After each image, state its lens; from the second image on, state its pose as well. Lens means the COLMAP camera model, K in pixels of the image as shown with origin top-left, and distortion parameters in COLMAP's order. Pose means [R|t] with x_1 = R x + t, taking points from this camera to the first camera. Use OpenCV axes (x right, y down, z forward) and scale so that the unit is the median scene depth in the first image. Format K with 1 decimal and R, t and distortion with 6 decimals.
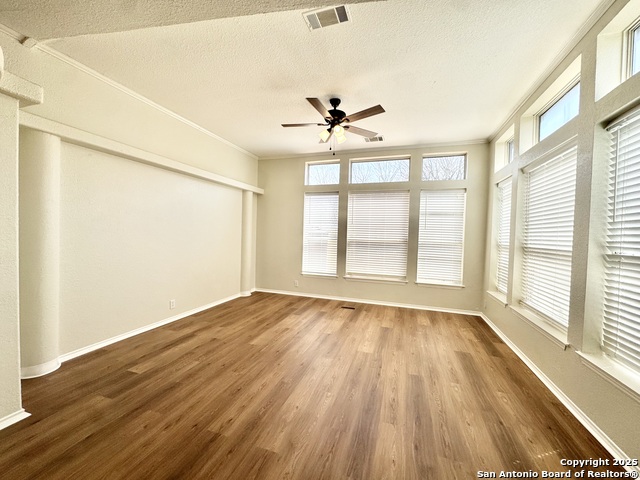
lens RADIAL K [[258.3, 0, 319.4], [0, 258.3, 239.6], [0, 0, 1]] dist [-0.003270, 0.000750]
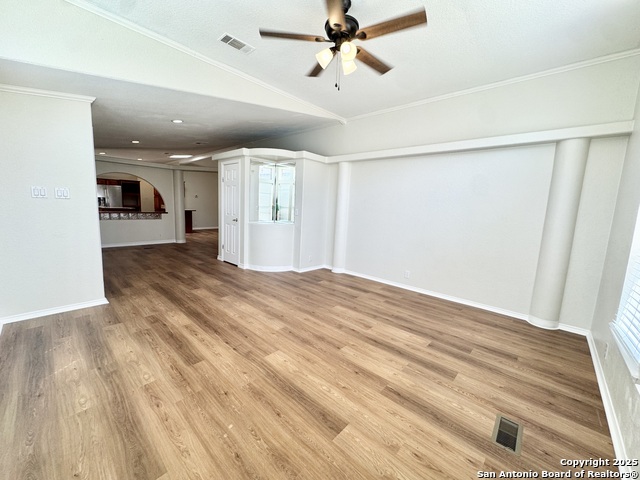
lens RADIAL K [[258.3, 0, 321.8], [0, 258.3, 239.6], [0, 0, 1]] dist [-0.003270, 0.000750]
pose [[-0.410635, 0.079440, -0.908333, 0.757631], [-0.072700, 0.990173, 0.119463, -0.017110], [0.908897, 0.115092, -0.400824, 1.334466]]
